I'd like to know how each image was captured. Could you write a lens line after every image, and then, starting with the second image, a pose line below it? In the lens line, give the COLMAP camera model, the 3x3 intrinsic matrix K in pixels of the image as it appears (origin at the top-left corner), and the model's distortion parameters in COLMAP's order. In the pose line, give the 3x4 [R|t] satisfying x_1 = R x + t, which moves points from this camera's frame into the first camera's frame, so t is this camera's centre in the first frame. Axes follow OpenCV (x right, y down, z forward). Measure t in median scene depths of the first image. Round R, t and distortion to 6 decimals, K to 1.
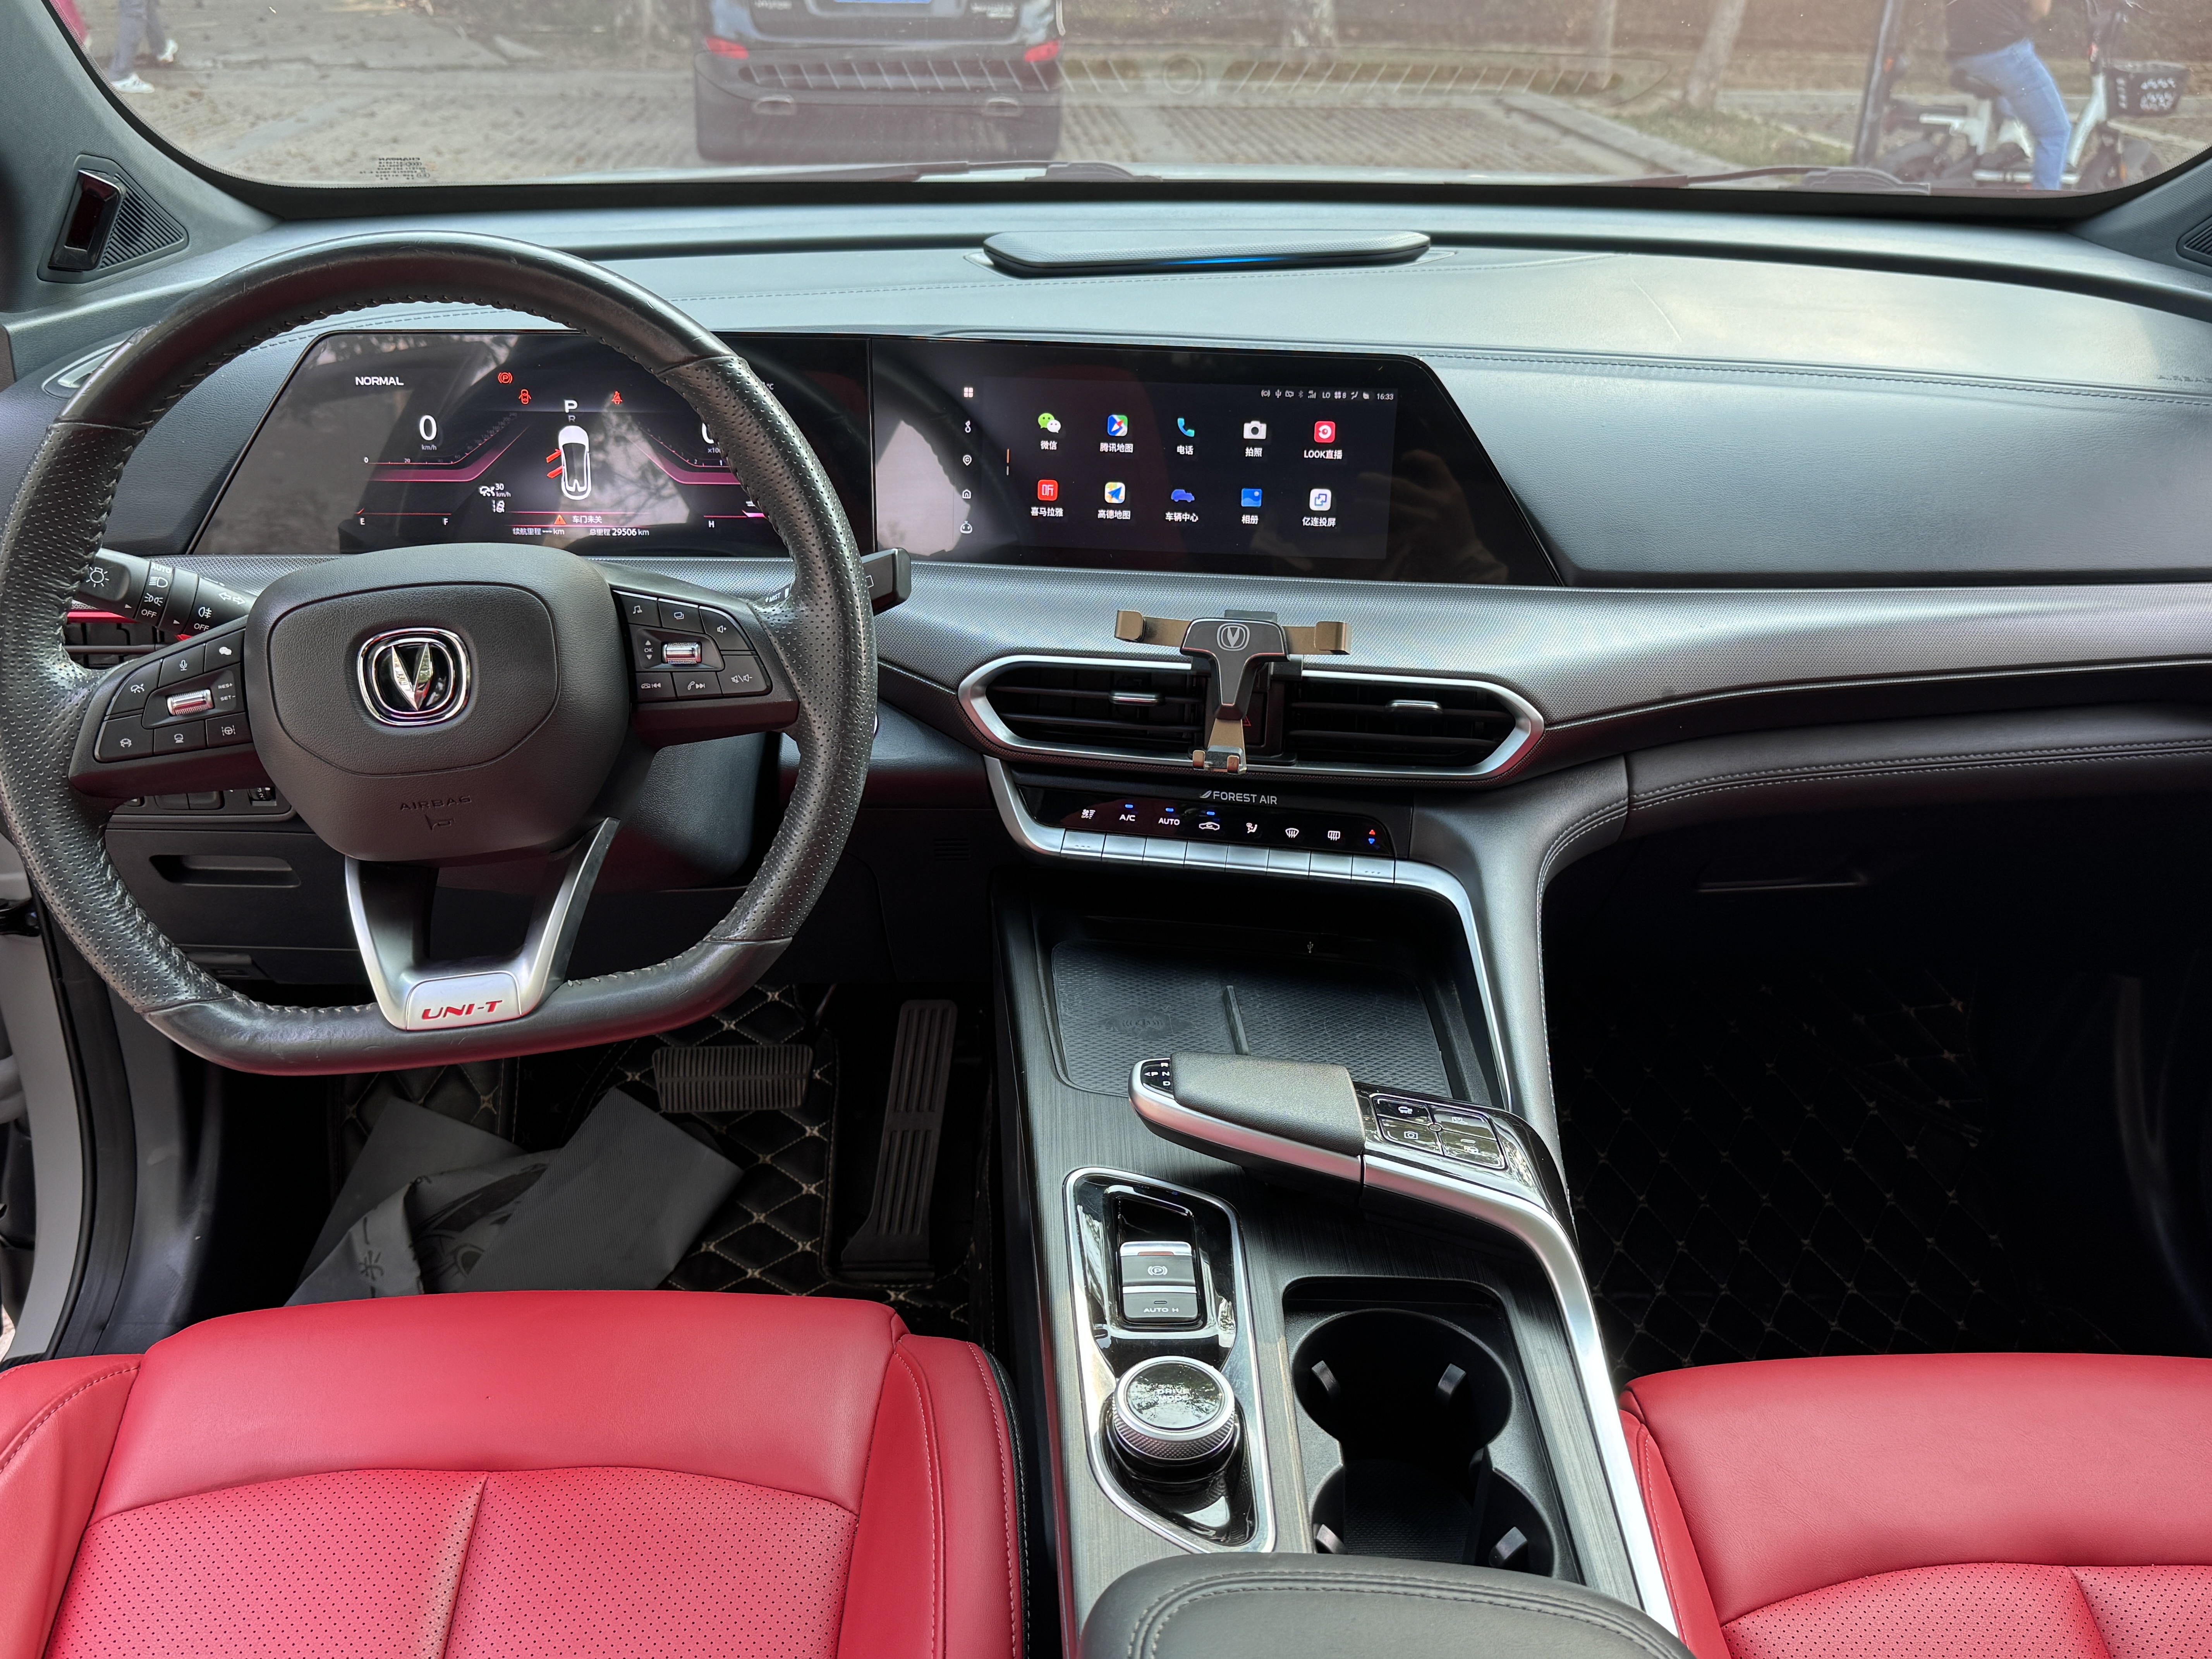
lens RADIAL K [[1888.0, 0, 1107.4], [0, 1888.0, 841.8], [0, 0, 1]] dist [0.084928, -0.124320]
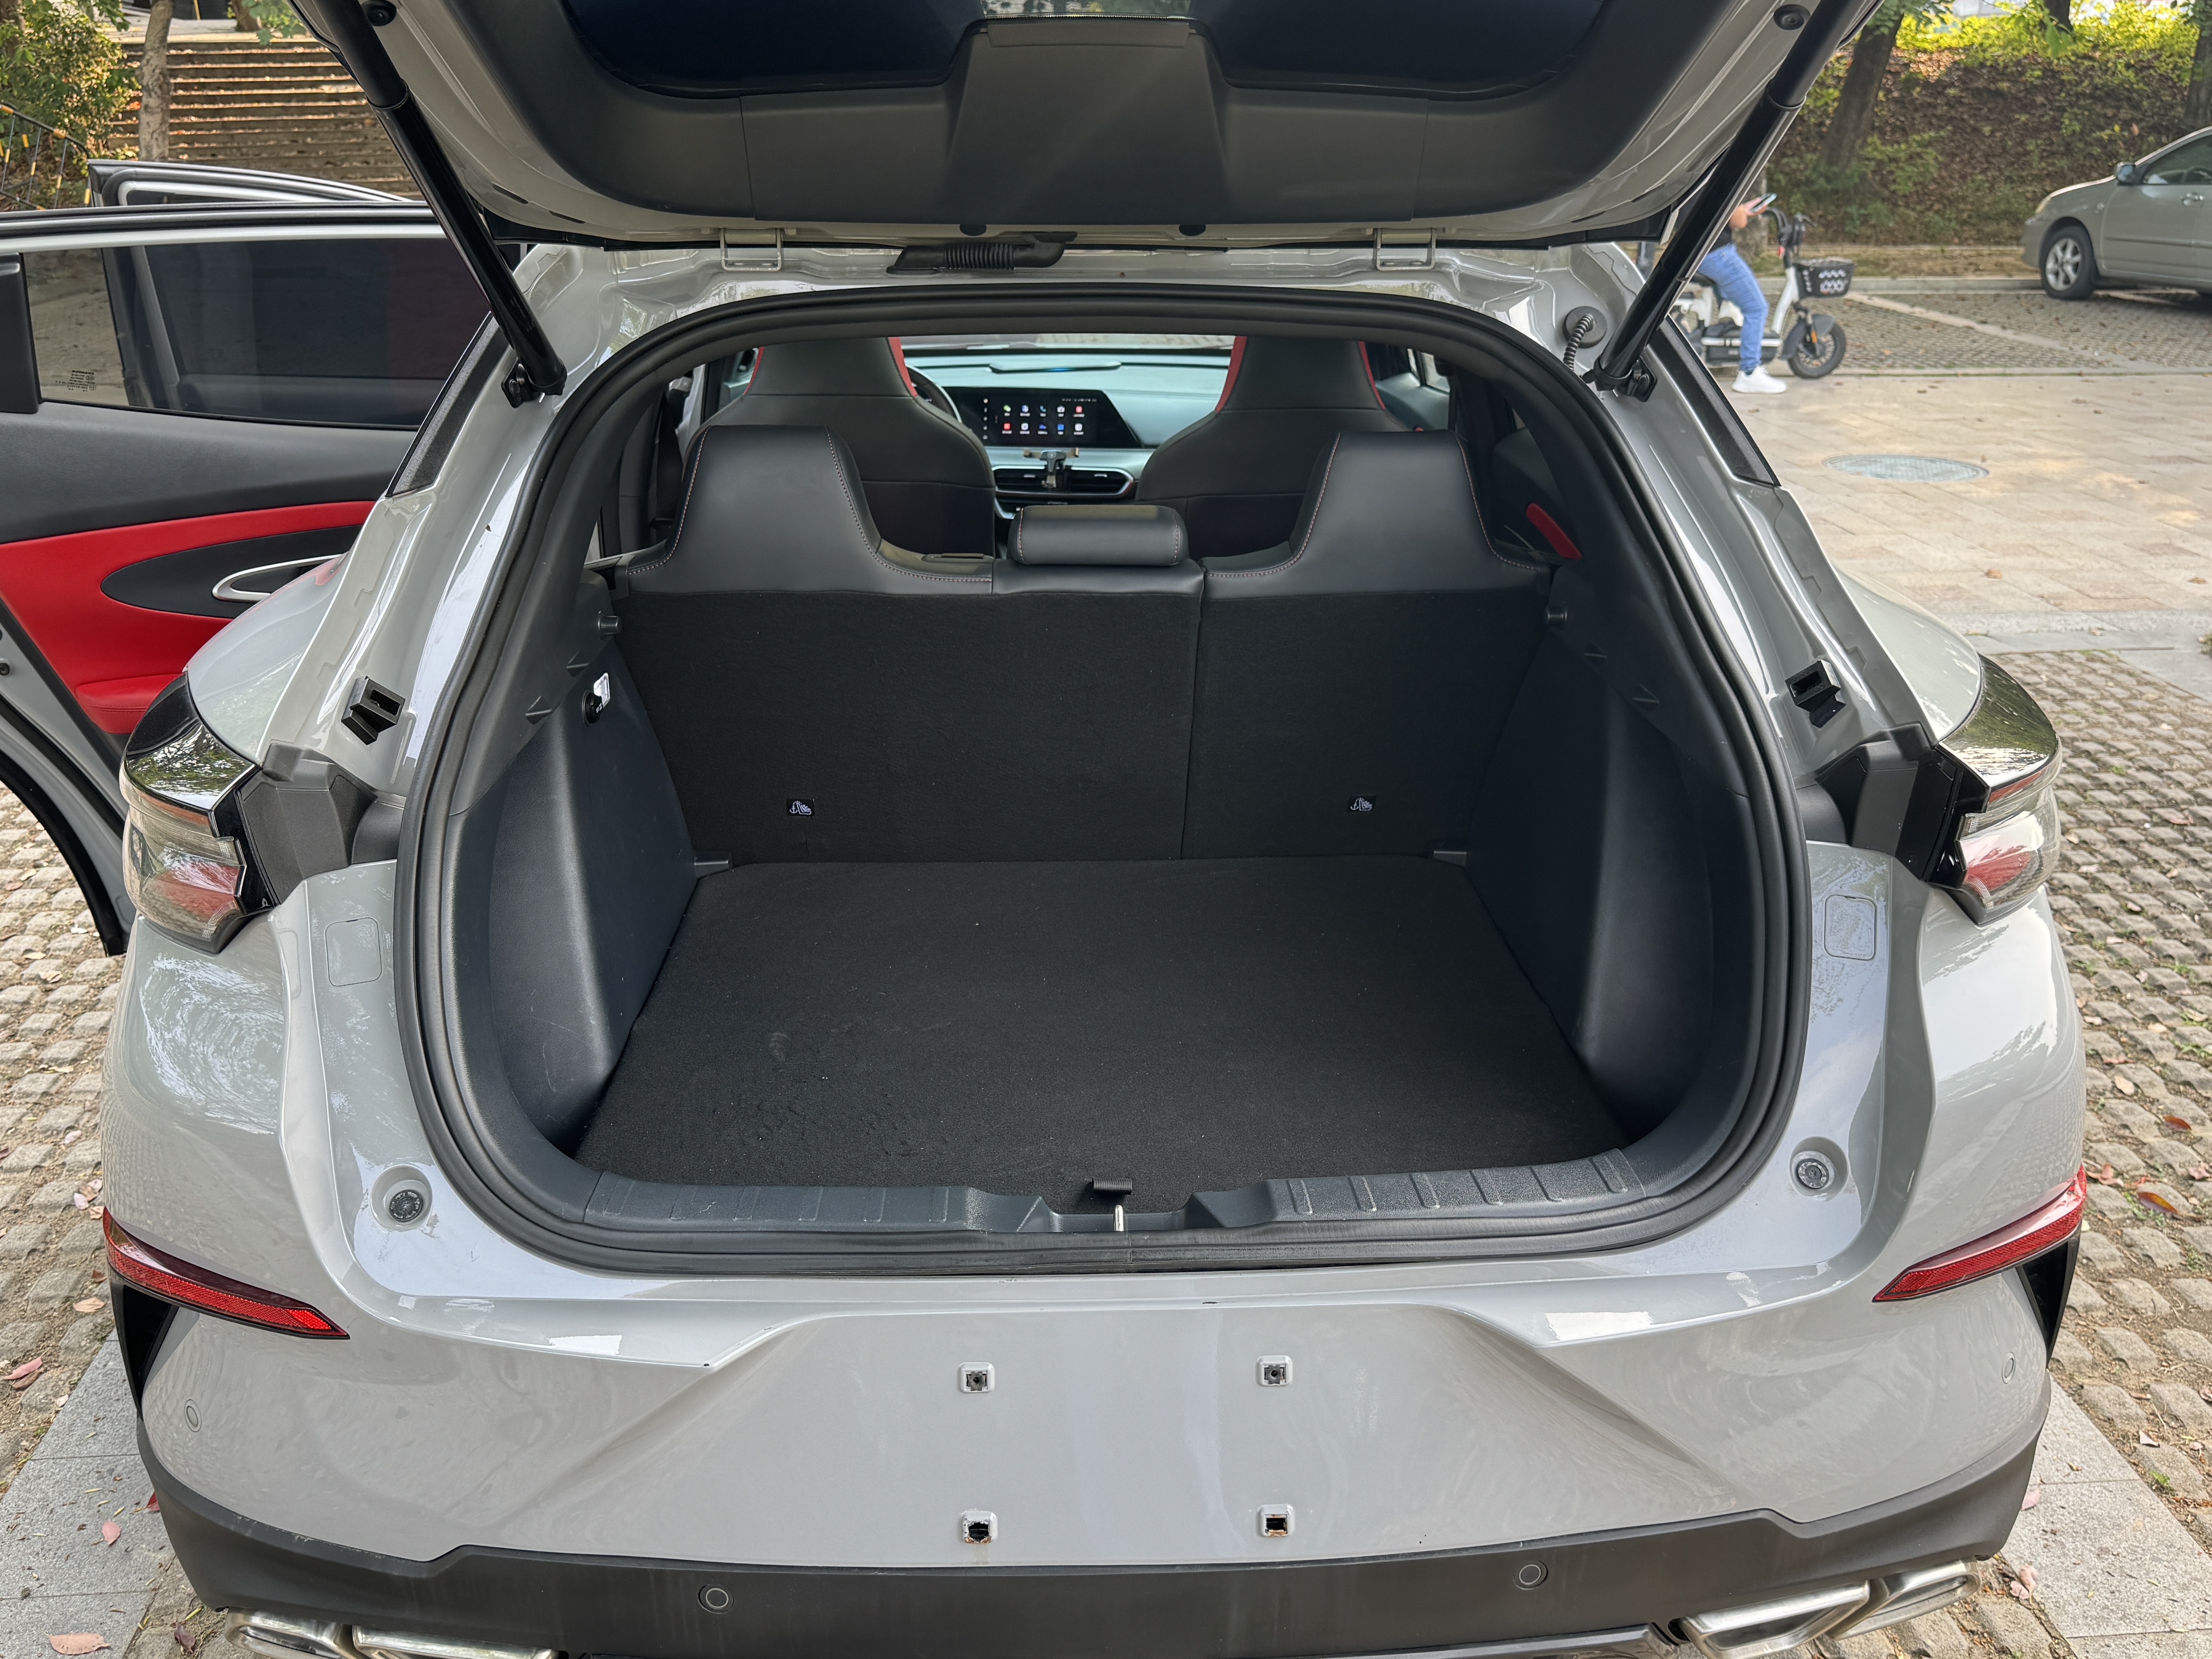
lens RADIAL K [[1888.0, 0, 1107.7], [0, 1888.0, 820.8], [0, 0, 1]] dist [0.084928, -0.124320]
pose [[0.999939, -0.008349, 0.007184, 0.135282], [0.008968, 0.995818, -0.090922, 0.941736], [-0.006395, 0.090981, 0.995832, -2.688978]]
